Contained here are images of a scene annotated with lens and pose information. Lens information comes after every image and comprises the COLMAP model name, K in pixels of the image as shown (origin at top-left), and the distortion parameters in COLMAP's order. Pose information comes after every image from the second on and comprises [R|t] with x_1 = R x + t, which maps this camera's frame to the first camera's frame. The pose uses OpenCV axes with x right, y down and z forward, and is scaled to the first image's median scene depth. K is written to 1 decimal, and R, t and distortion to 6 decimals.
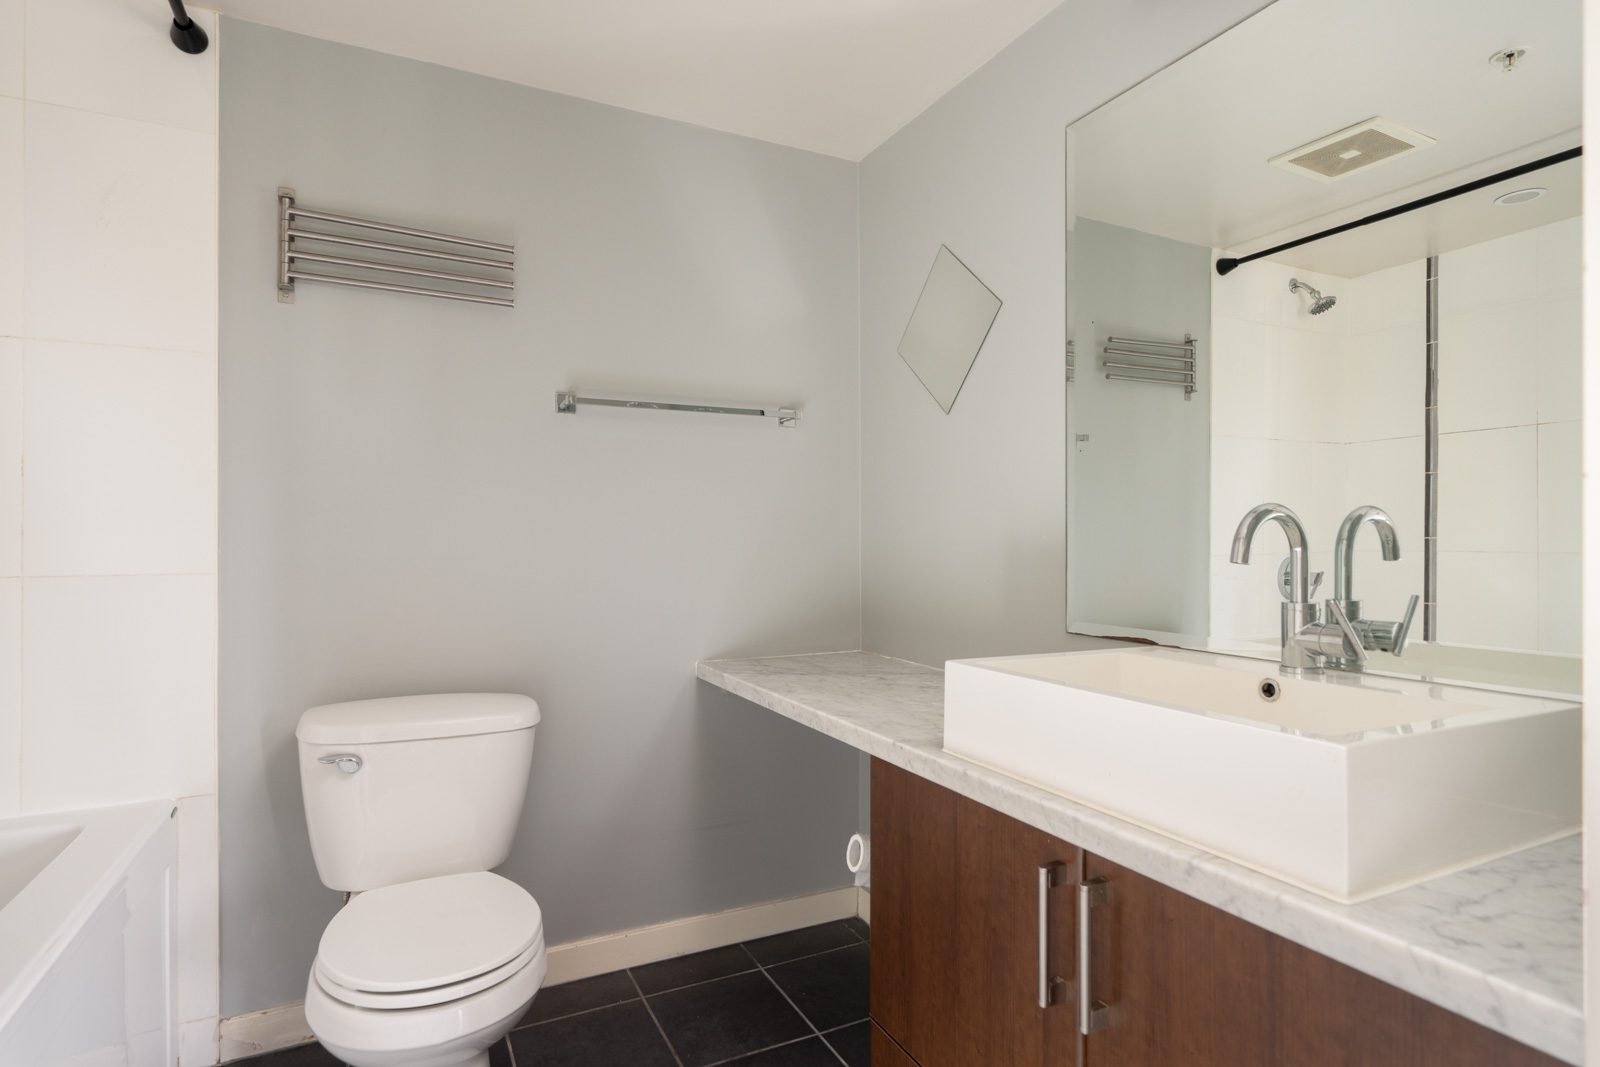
lens RADIAL K [[833.6, 0, 776.6], [0, 833.6, 523.7], [0, 0, 1]] dist [-0.000165, 0.001280]
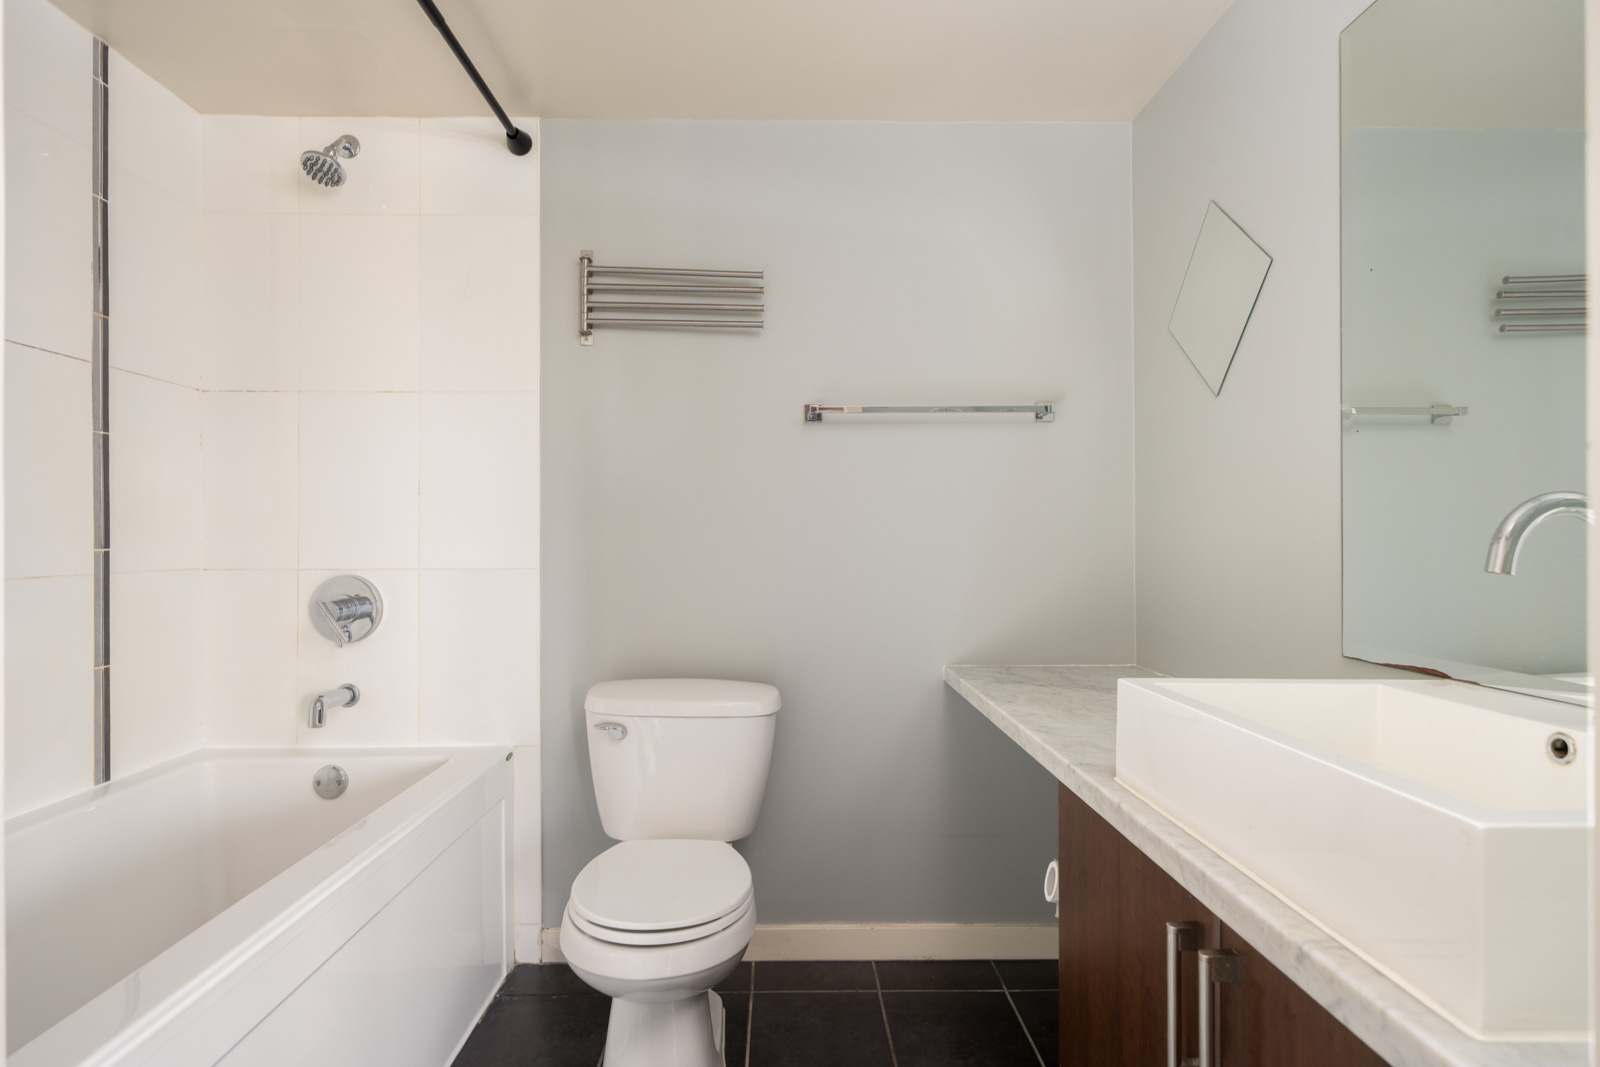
lens RADIAL K [[840.5, 0, 808.3], [0, 840.5, 526.2], [0, 0, 1]] dist [0.001574, -0.000068]
pose [[0.902892, -0.007683, -0.429800, 0.241237], [0.007830, 0.999968, -0.001425, 0.001173], [0.429797, -0.002079, 0.902923, 0.041963]]
